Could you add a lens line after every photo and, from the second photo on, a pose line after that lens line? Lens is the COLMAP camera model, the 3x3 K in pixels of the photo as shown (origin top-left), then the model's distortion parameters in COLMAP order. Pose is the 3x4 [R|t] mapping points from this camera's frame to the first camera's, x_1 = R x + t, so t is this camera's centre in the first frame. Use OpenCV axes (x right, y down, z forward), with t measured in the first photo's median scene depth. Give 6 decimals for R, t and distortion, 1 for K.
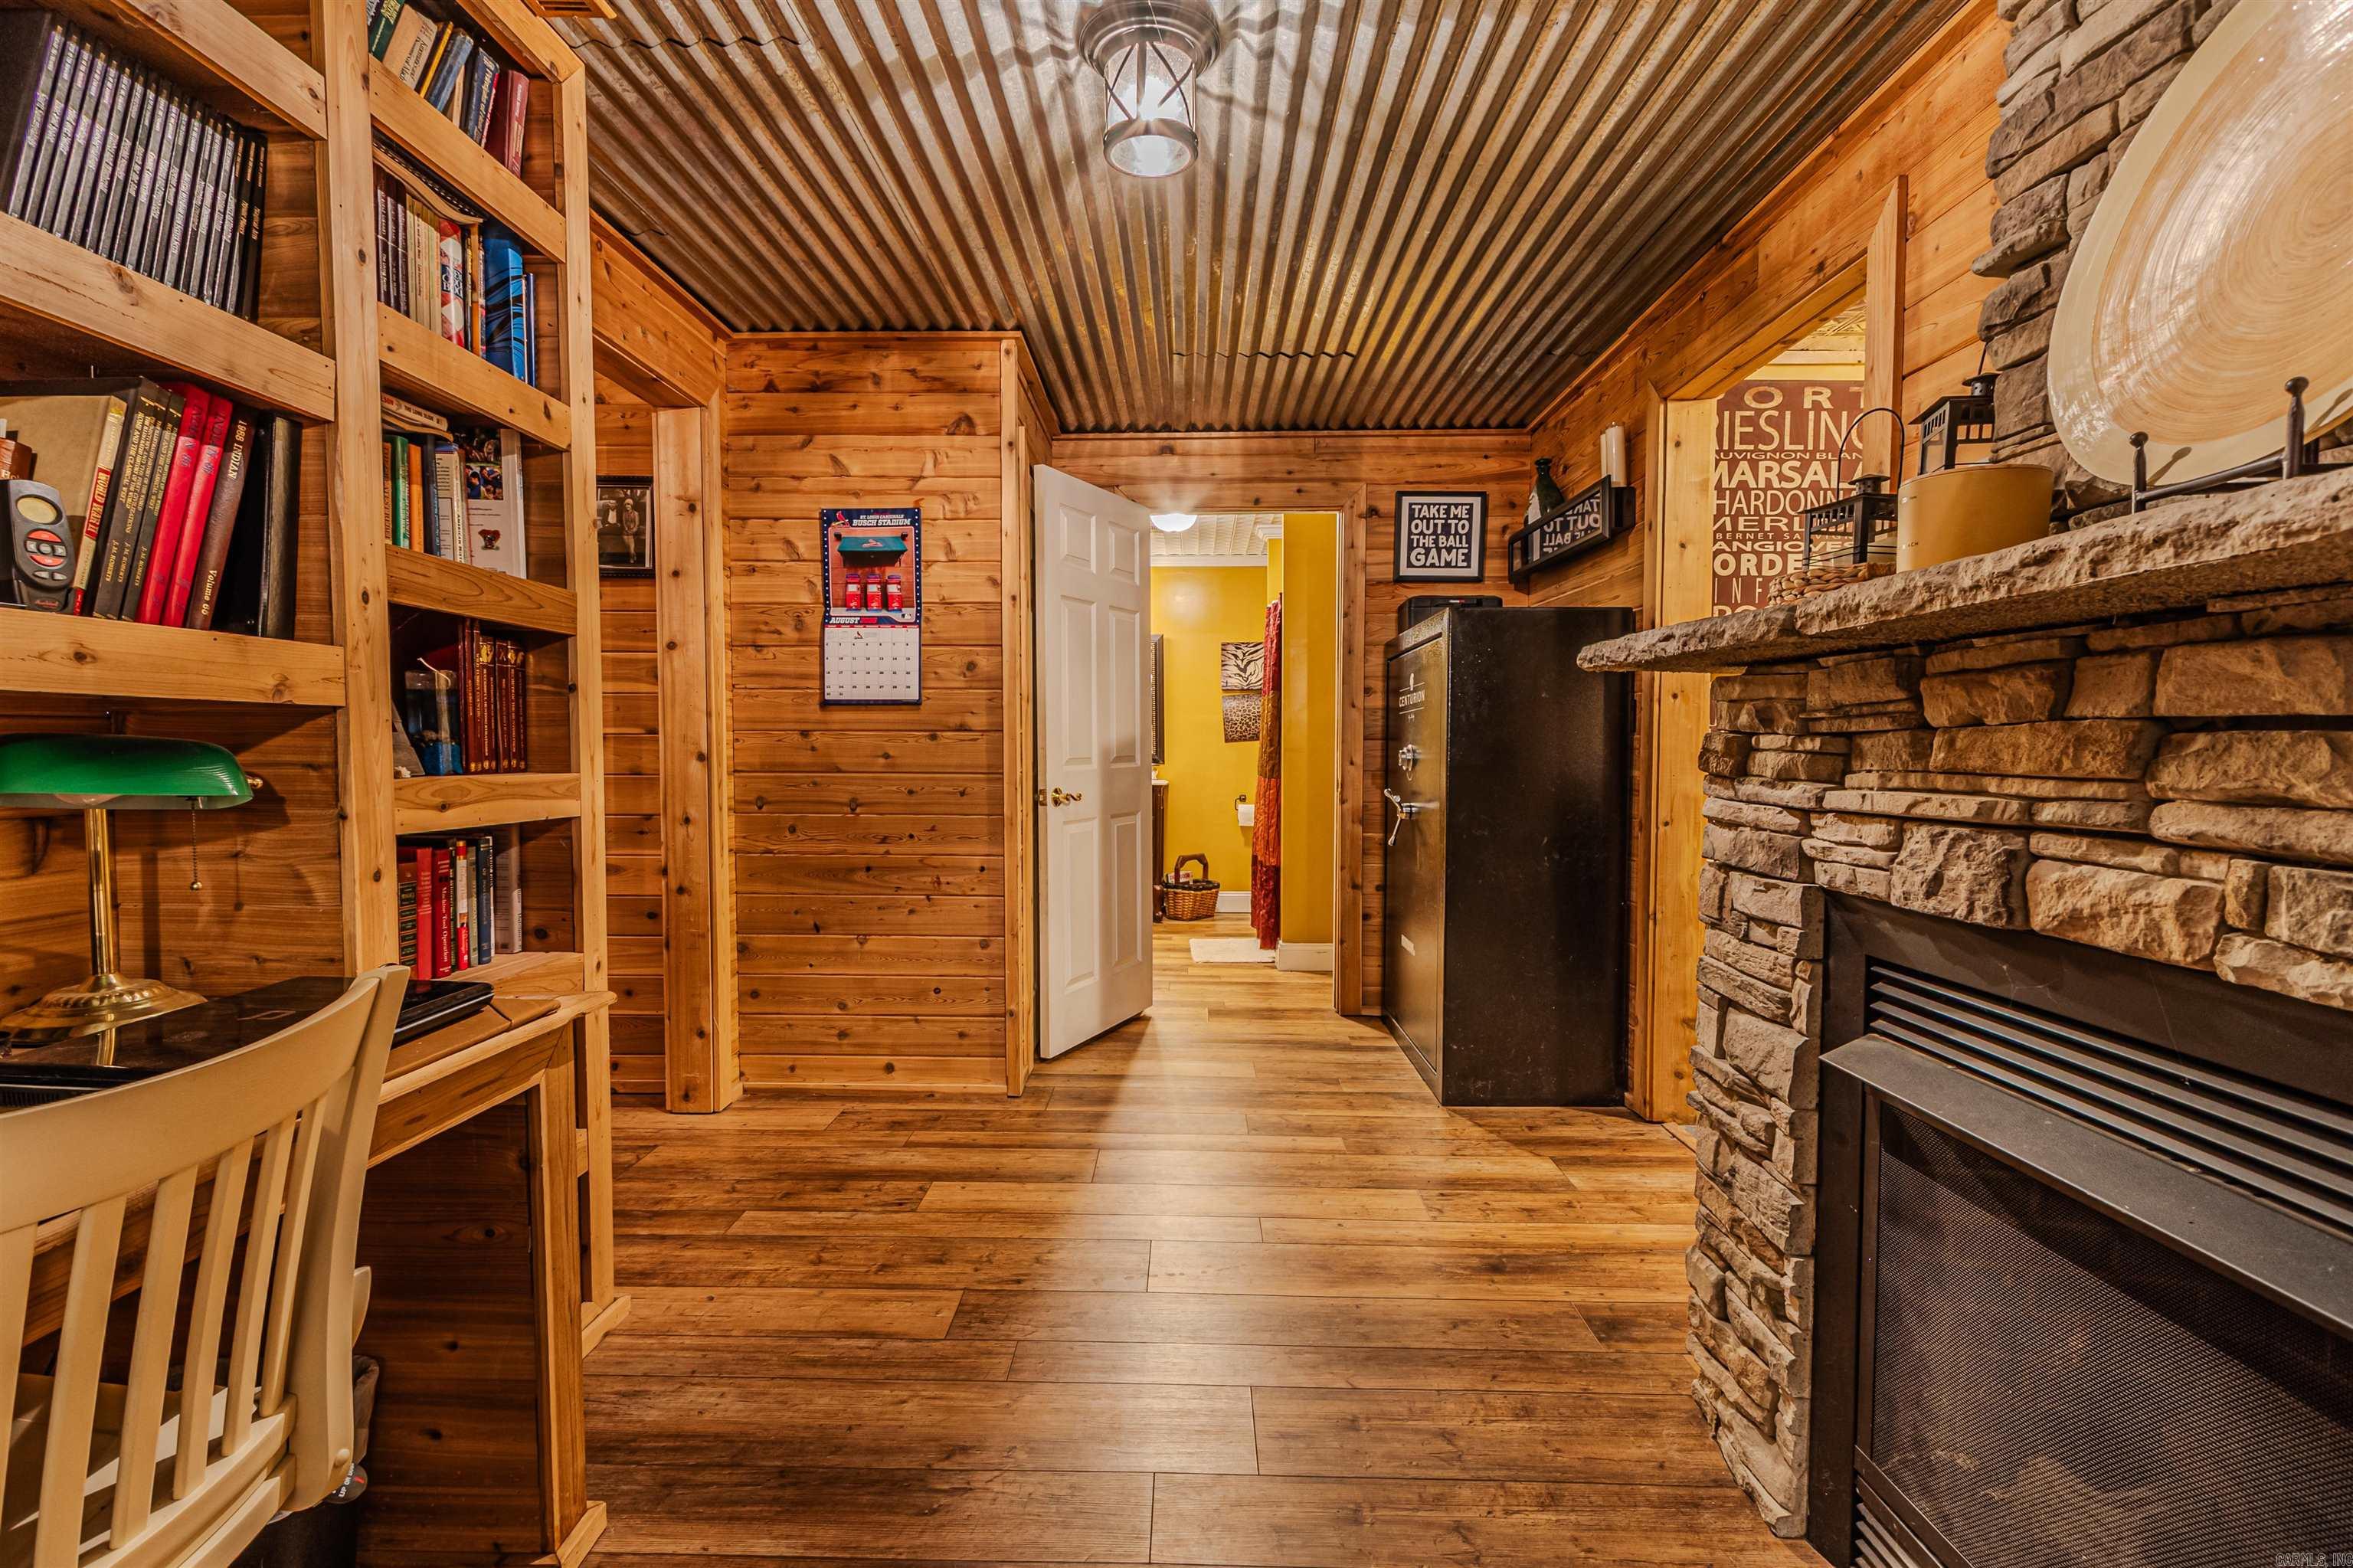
lens RADIAL K [[1079.0, 0, 1173.8], [0, 1079.0, 780.8], [0, 0, 1]] dist [0.004782, -0.001481]
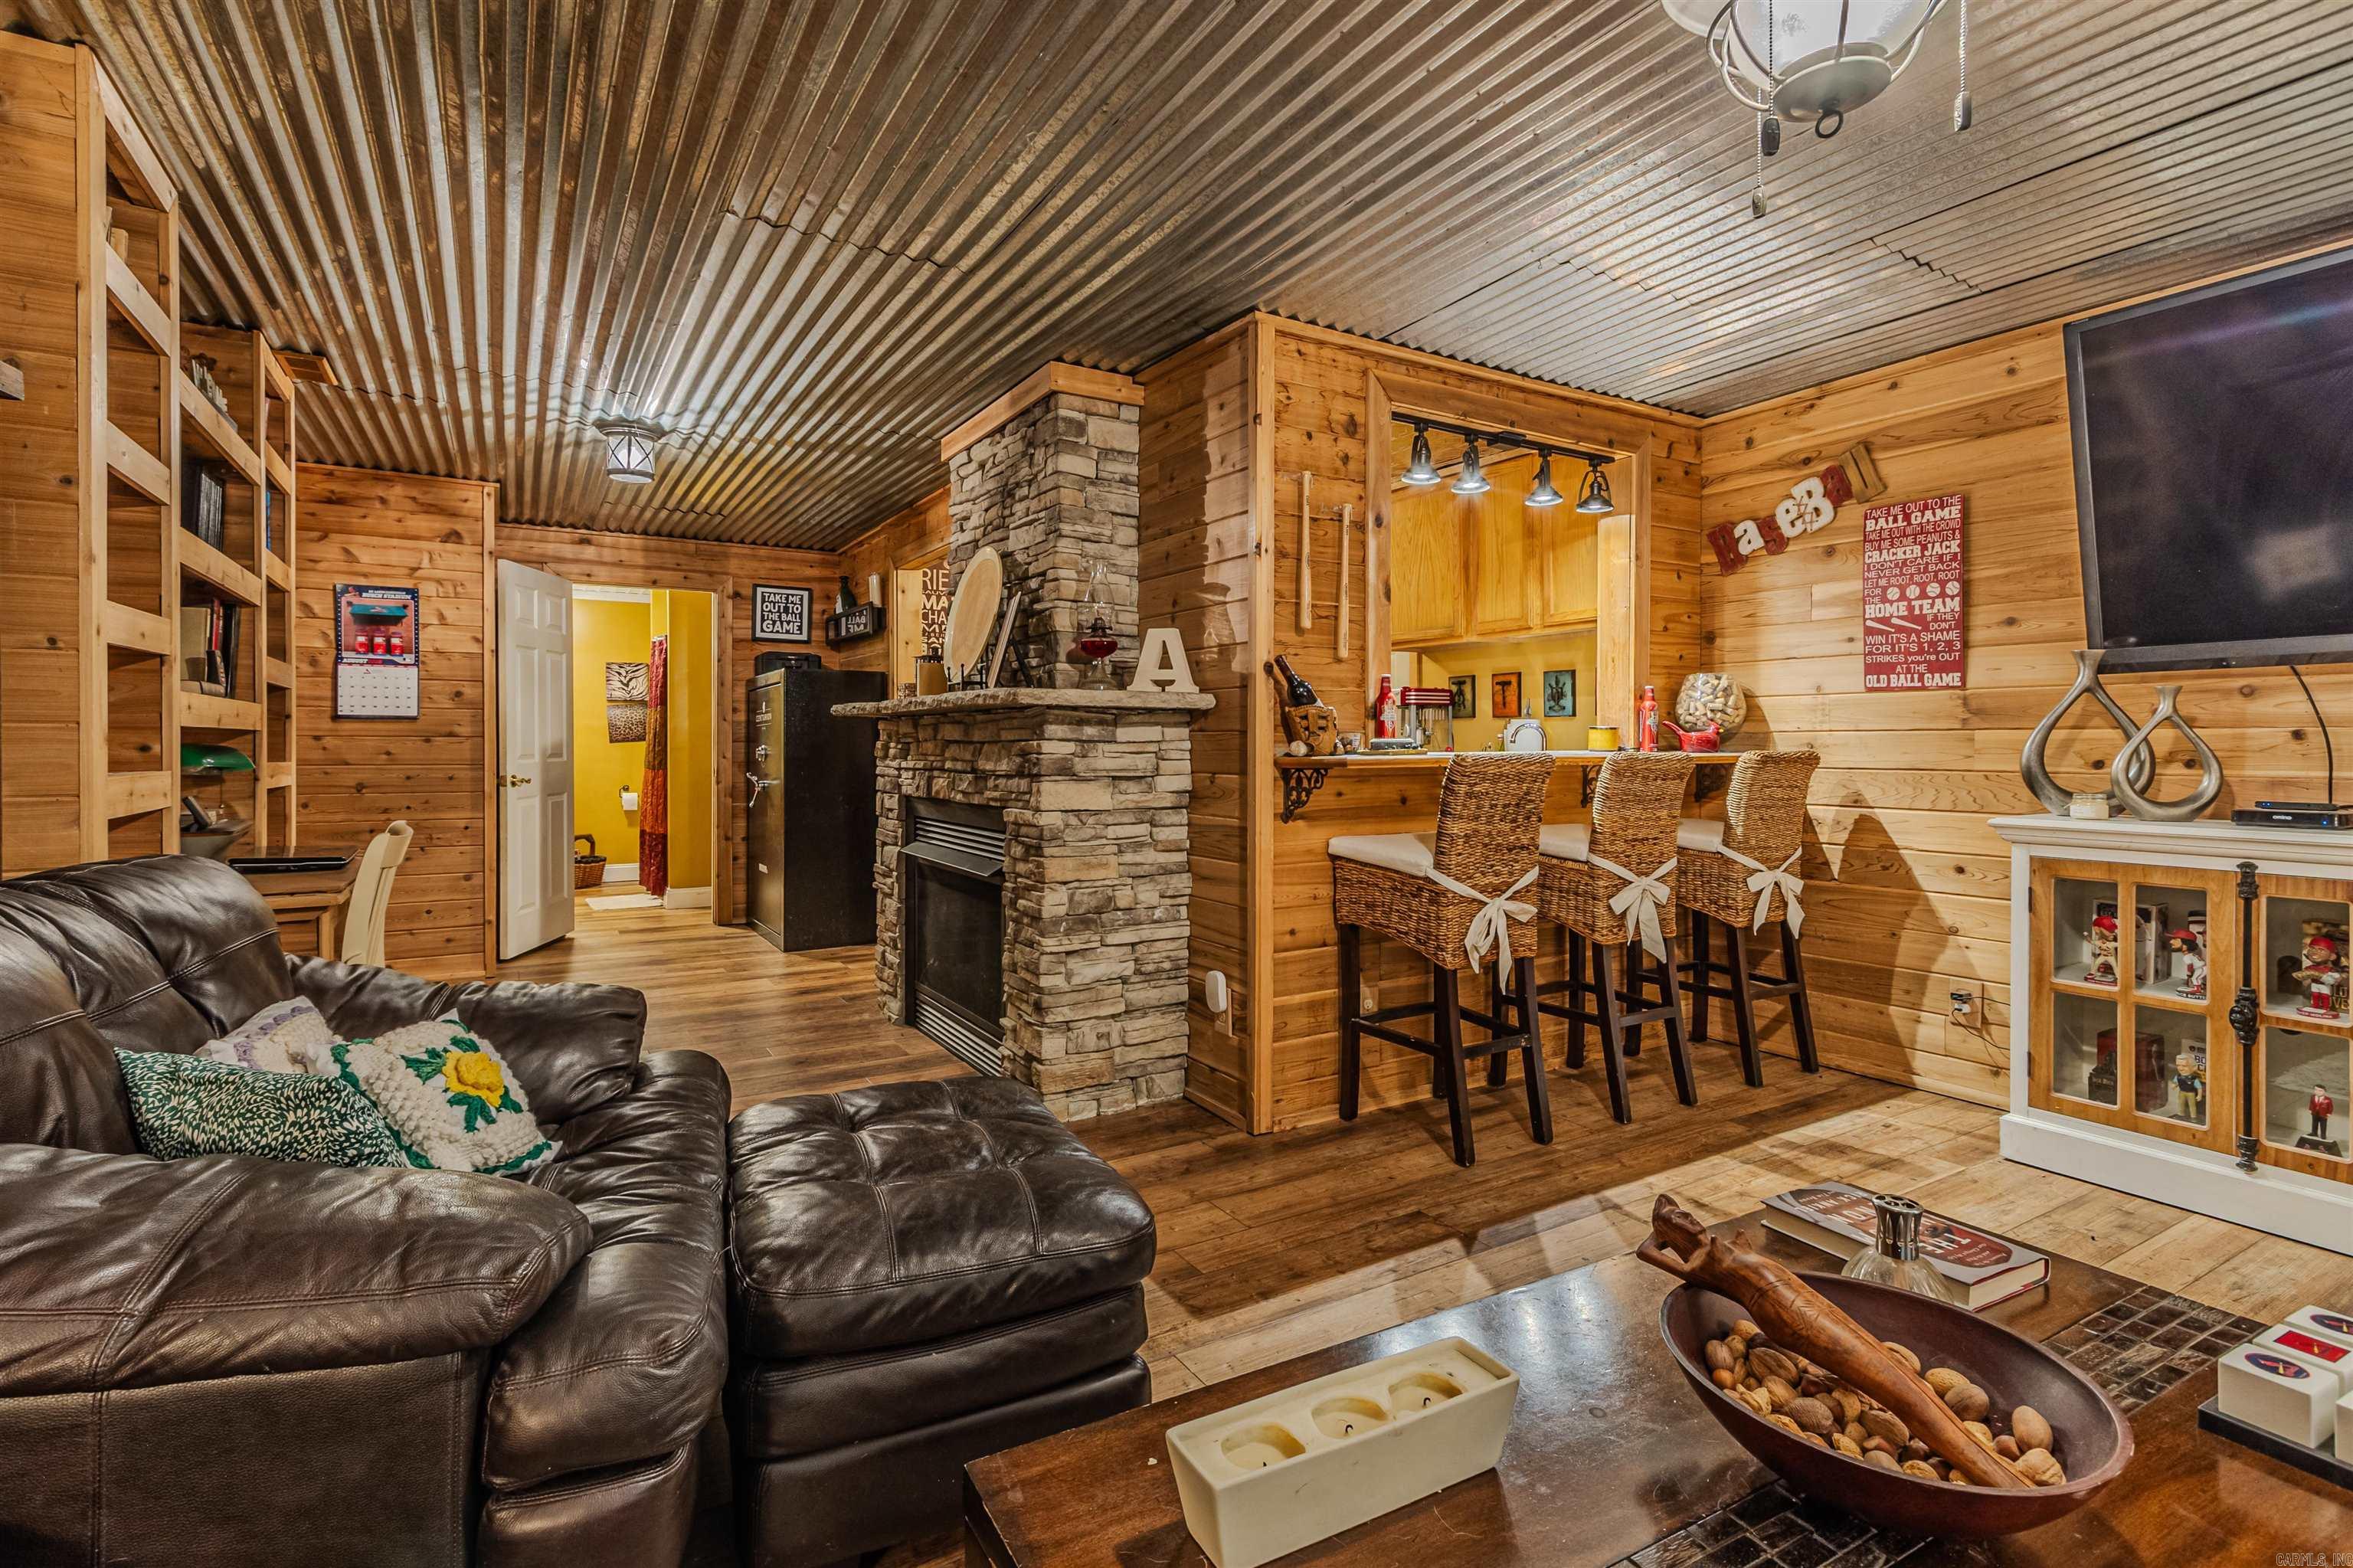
lens RADIAL K [[1079.0, 0, 1171.2], [0, 1079.0, 749.6], [0, 0, 1]] dist [0.004782, -0.001481]
pose [[0.843688, -0.003290, 0.536824, -0.141451], [0.018189, 0.999582, -0.022460, 0.021666], [-0.536526, 0.028714, 0.843395, -0.730900]]
